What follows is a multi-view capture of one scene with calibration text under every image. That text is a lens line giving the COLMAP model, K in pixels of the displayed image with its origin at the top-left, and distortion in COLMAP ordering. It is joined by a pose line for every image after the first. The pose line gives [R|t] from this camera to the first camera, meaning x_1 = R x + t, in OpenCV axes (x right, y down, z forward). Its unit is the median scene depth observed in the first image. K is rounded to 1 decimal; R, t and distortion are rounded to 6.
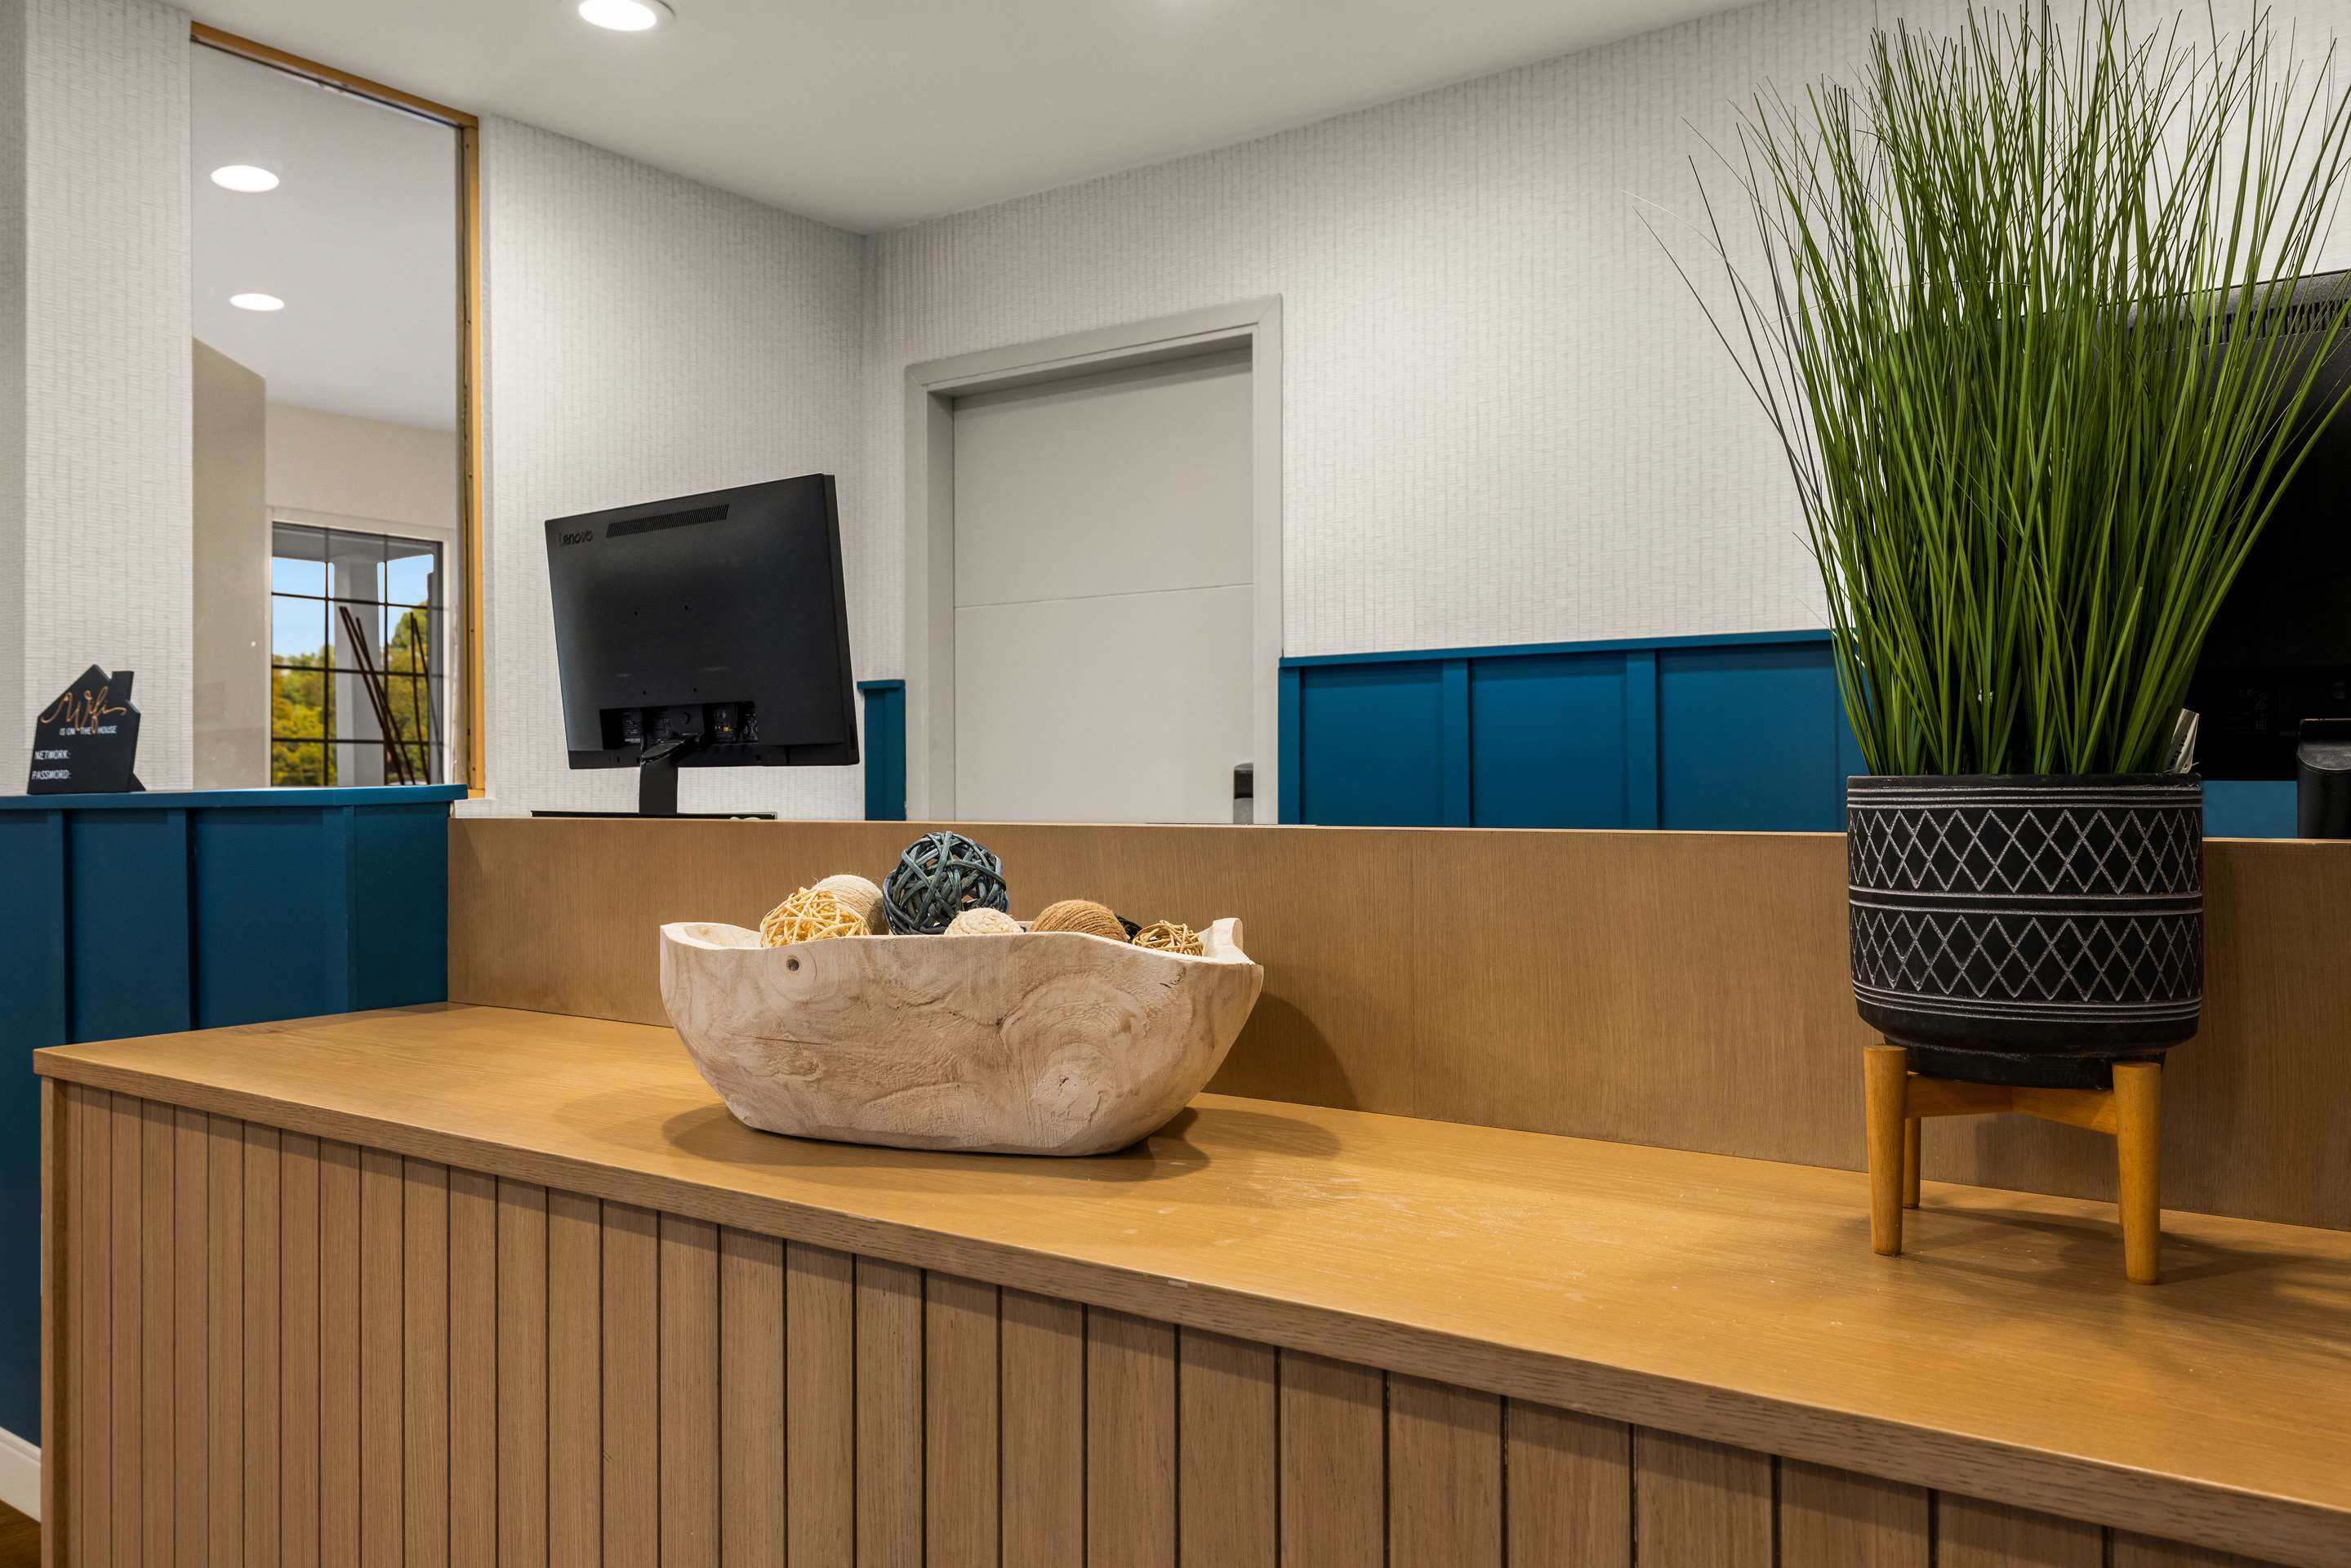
lens RADIAL K [[1731.1, 0, 1098.8], [0, 1731.1, 781.3], [0, 0, 1]] dist [-0.006730, -0.003203]
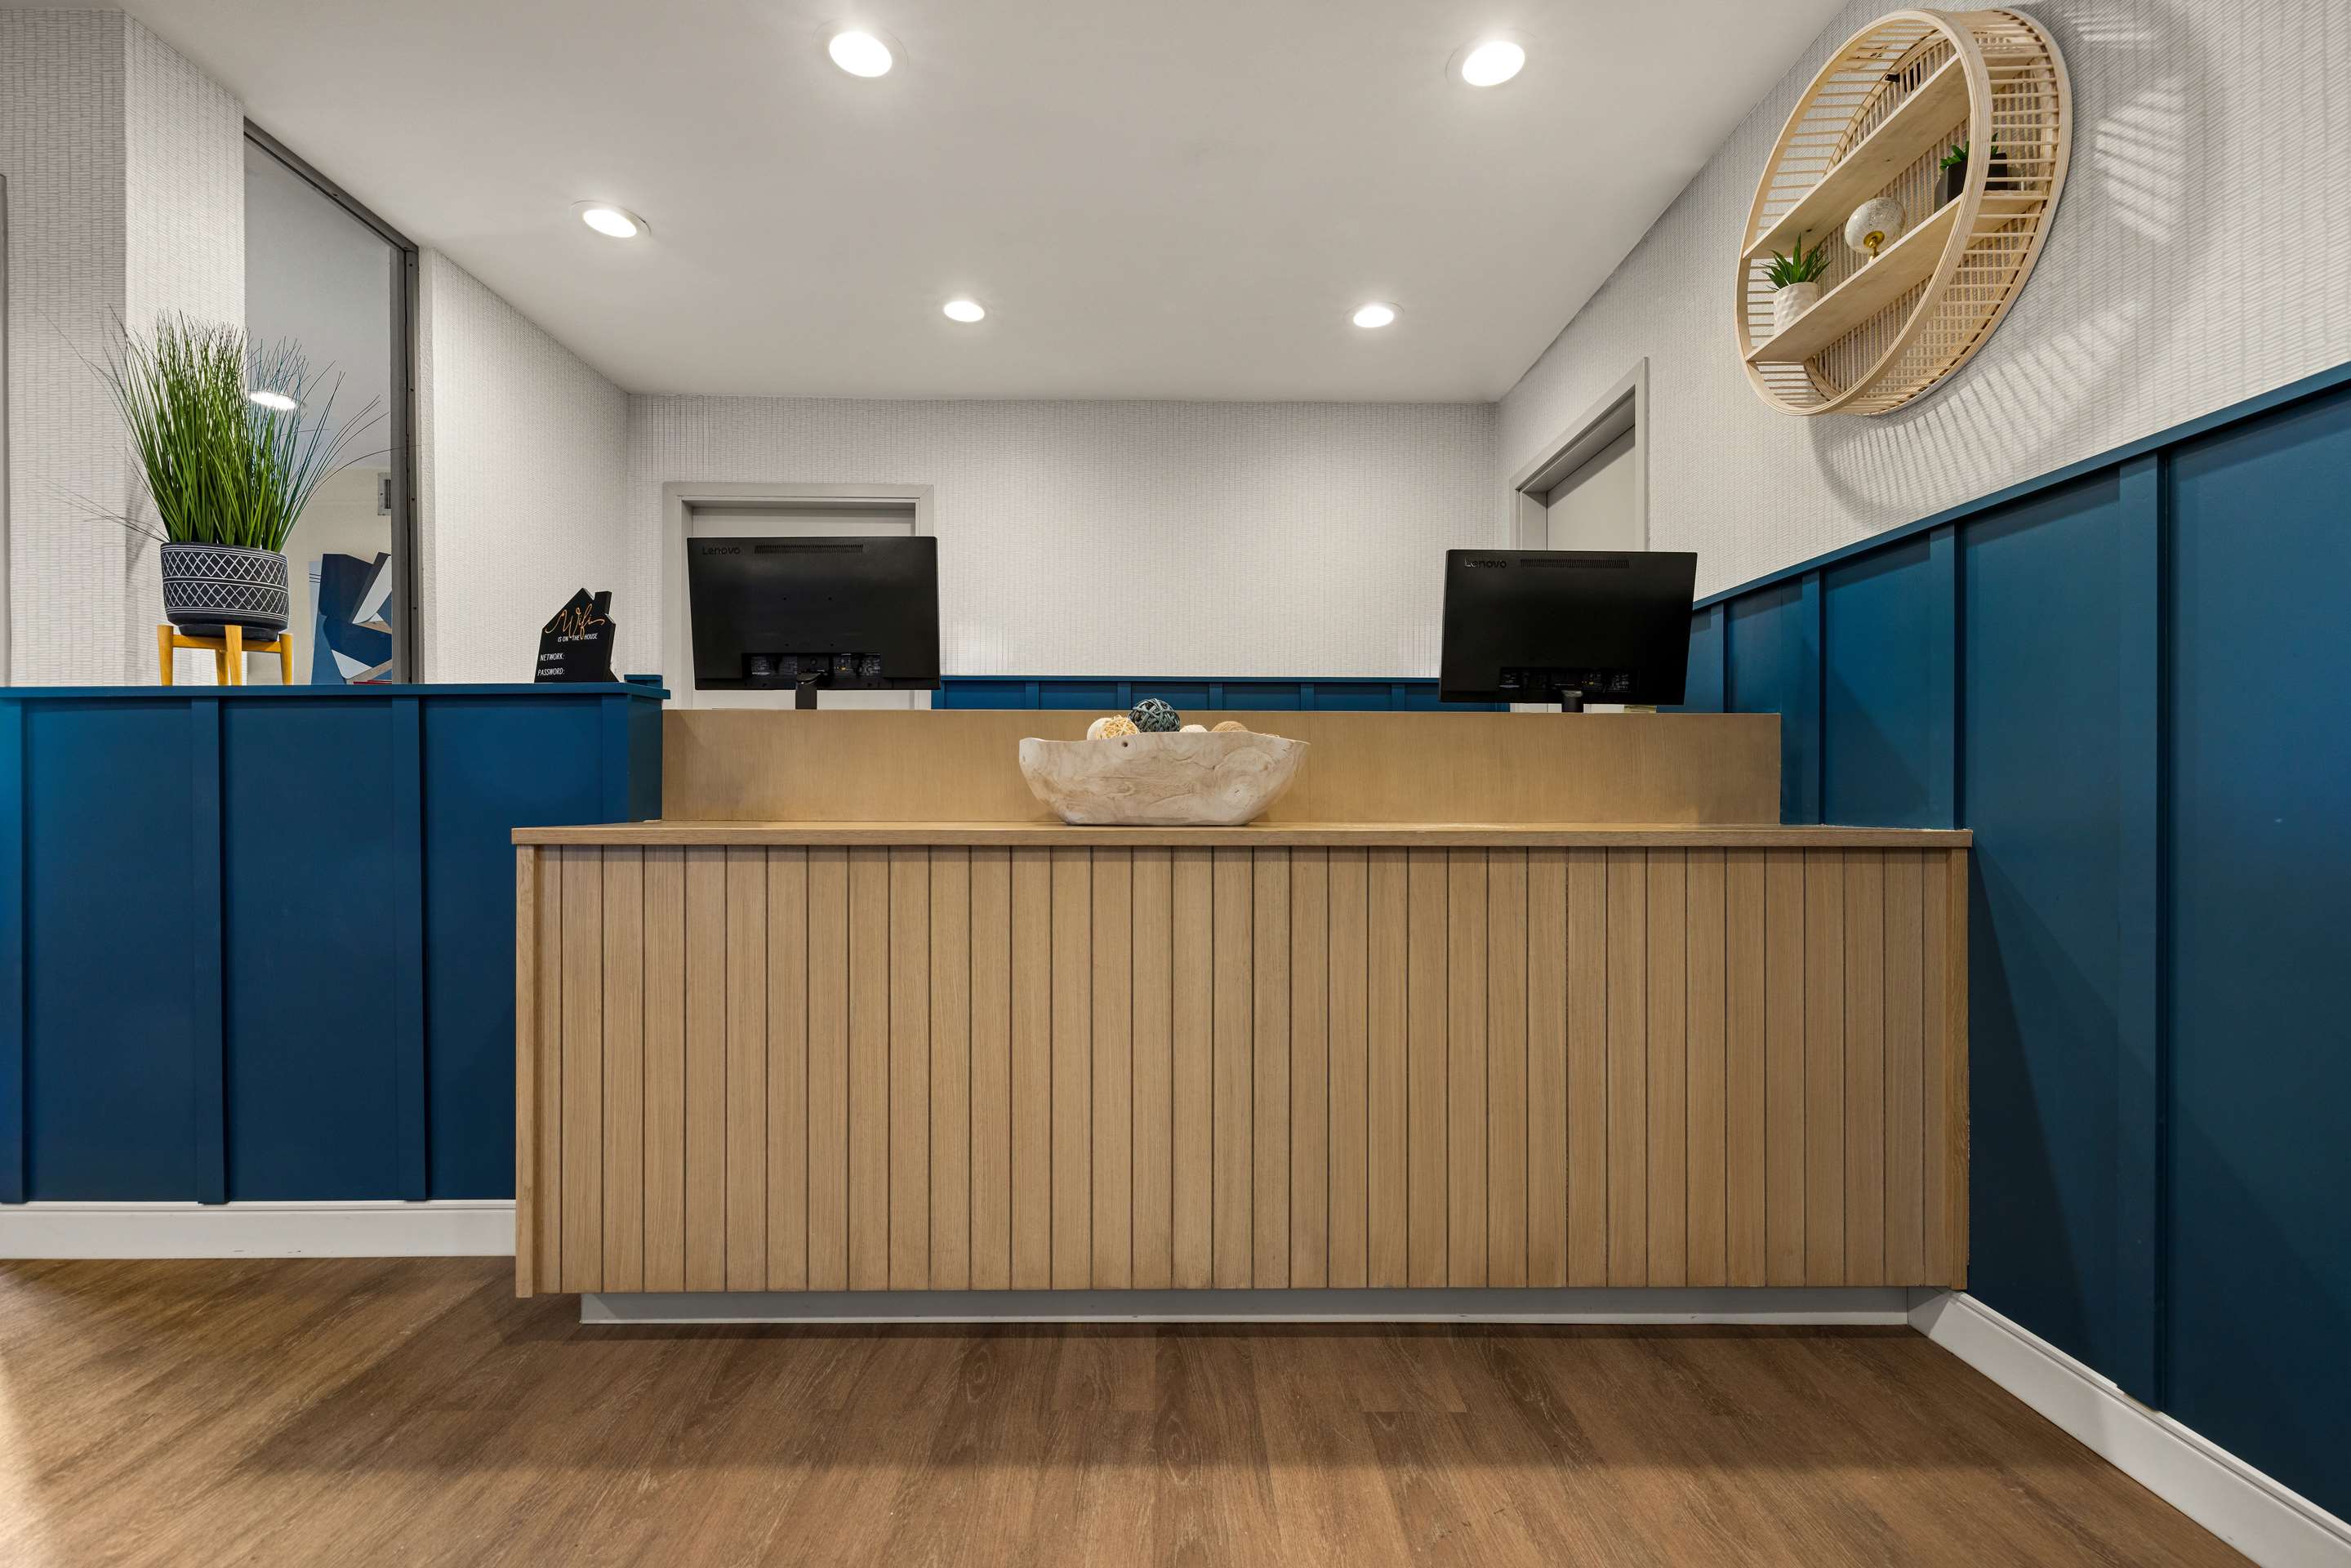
lens RADIAL K [[991.9, 0, 1172.5], [0, 991.9, 811.8], [0, 0, 1]] dist [0.001478, -0.000025]
pose [[0.801435, 0.002628, 0.598077, -0.466342], [-0.008343, 0.999942, 0.006786, 0.089861], [-0.598024, -0.010428, 0.801410, -0.031754]]
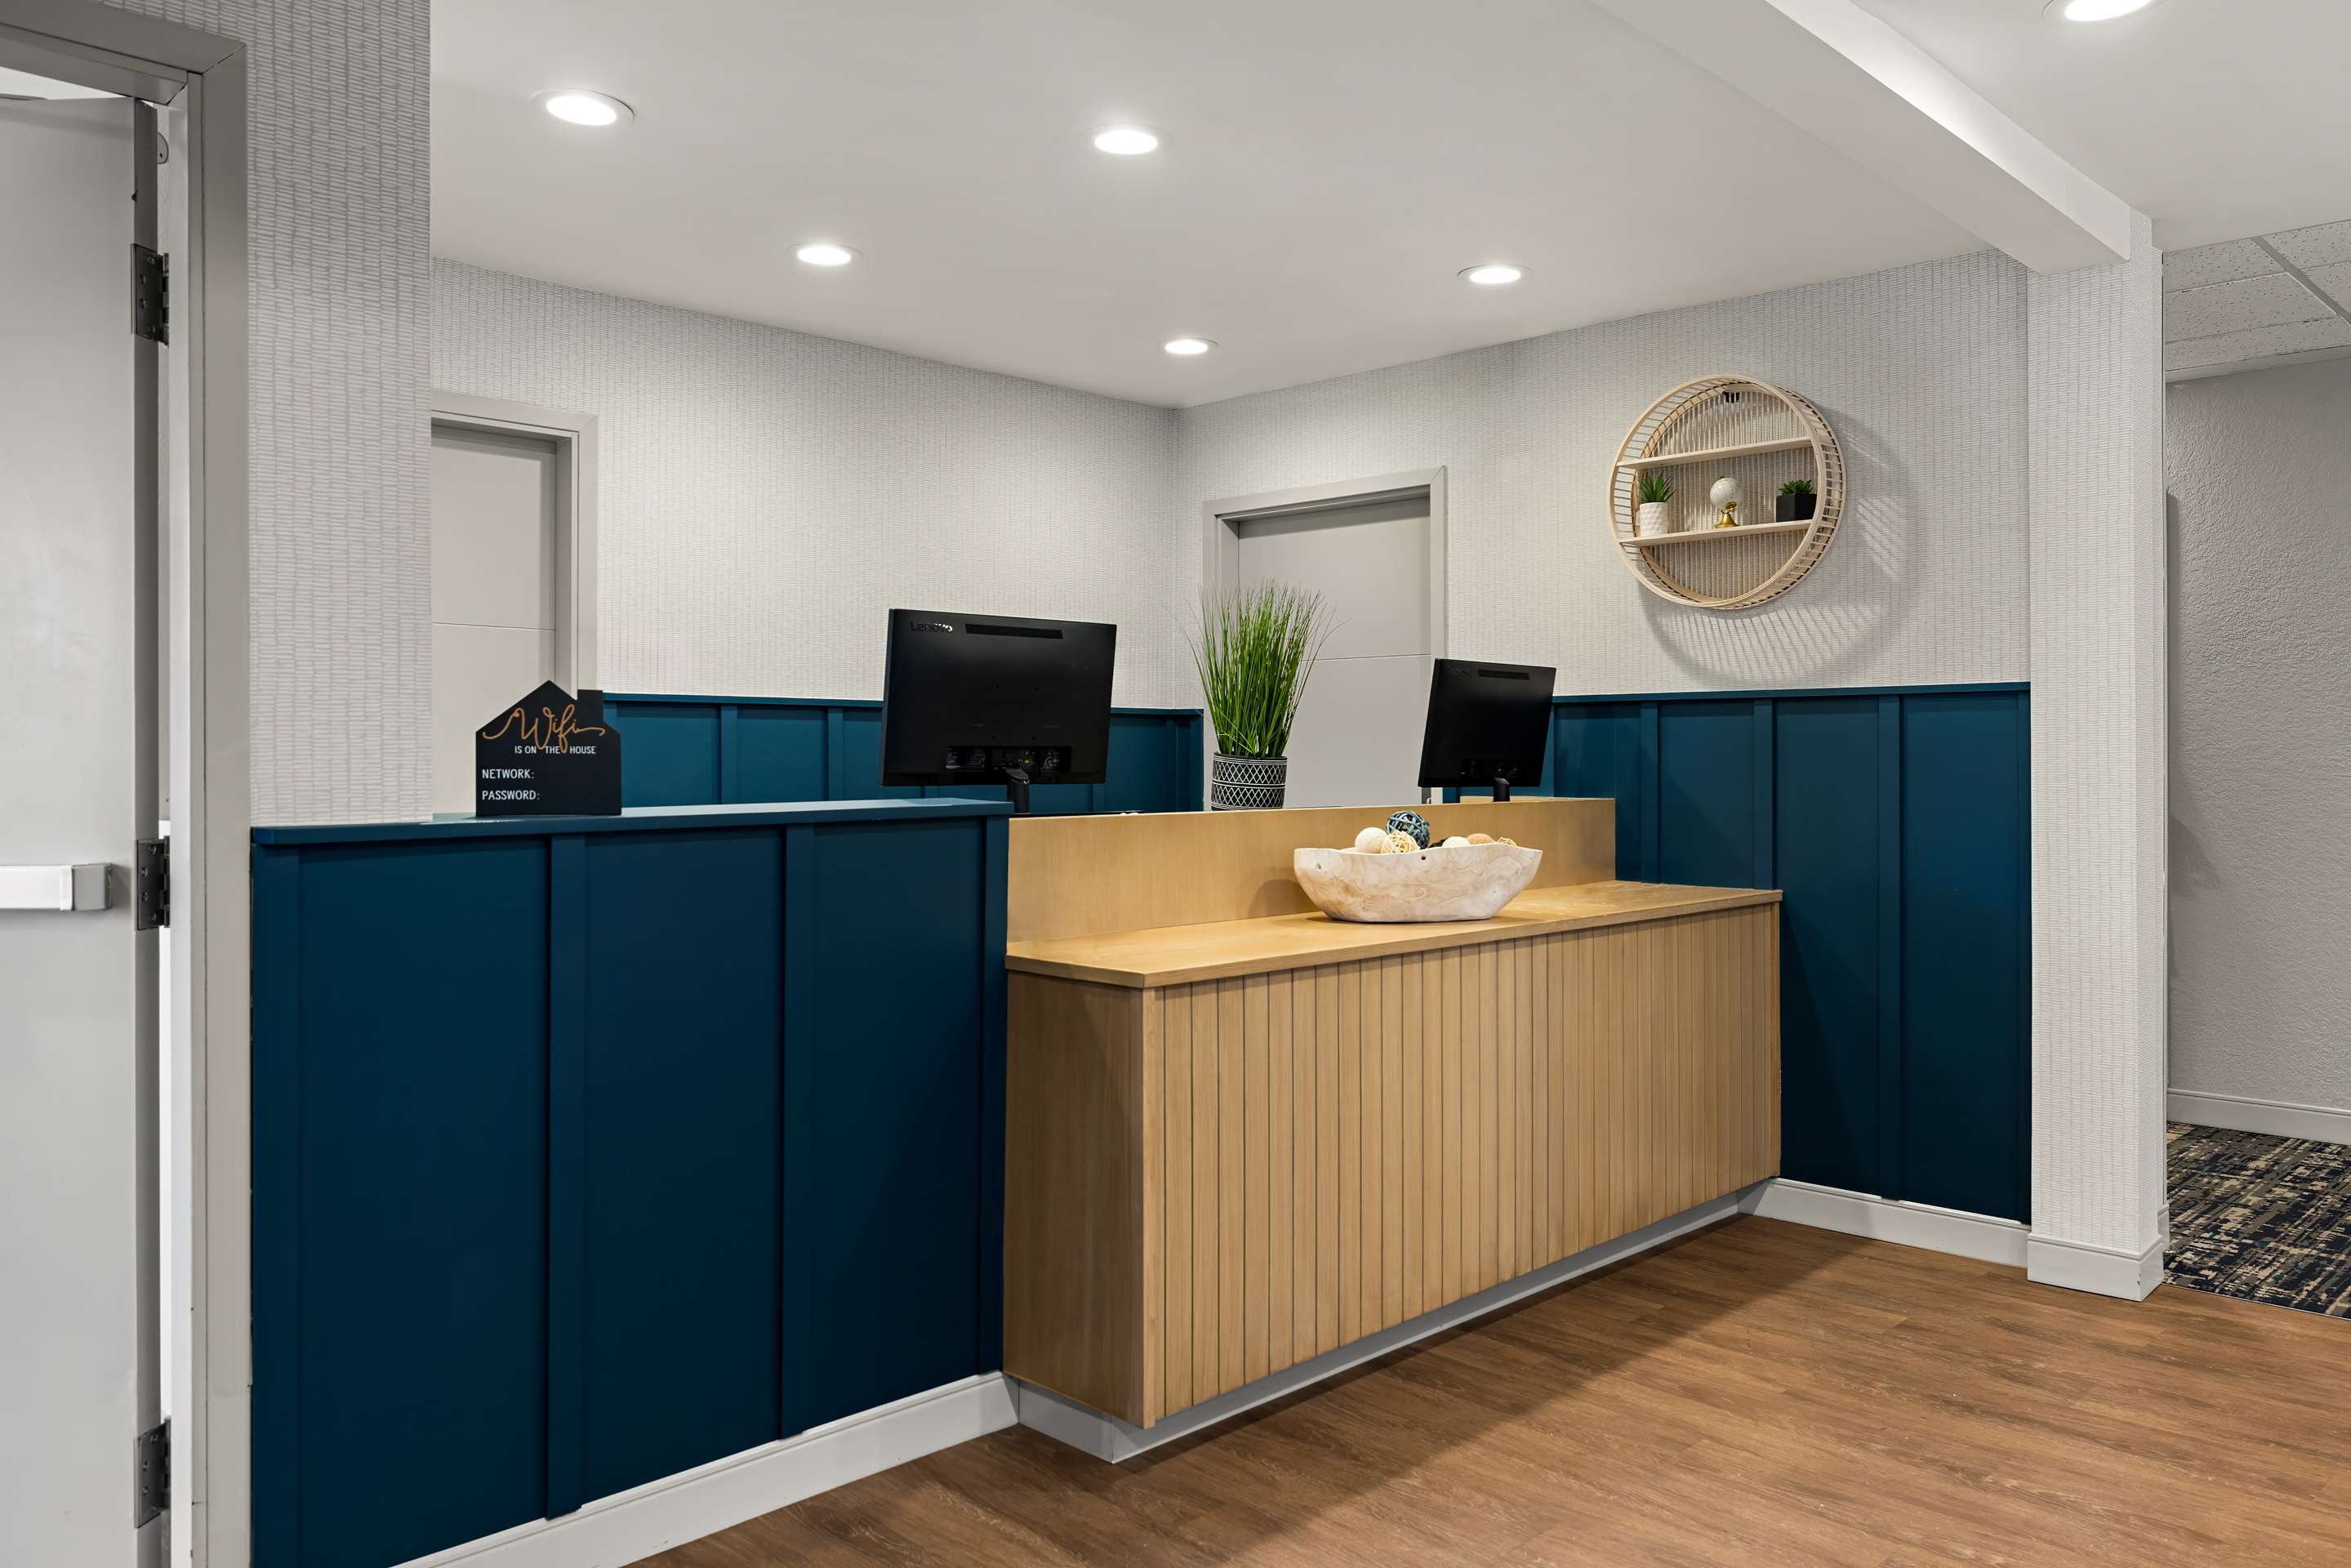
lens RADIAL K [[1667.9, 0, 1175.5], [0, 1667.9, 784.0], [0, 0, 1]] dist [-0.005388, 0.000848]
pose [[0.154864, -0.007031, 0.987911, -1.444173], [-0.001499, 0.999972, 0.007351, -0.017185], [-0.987935, -0.002620, 0.154849, 0.508152]]
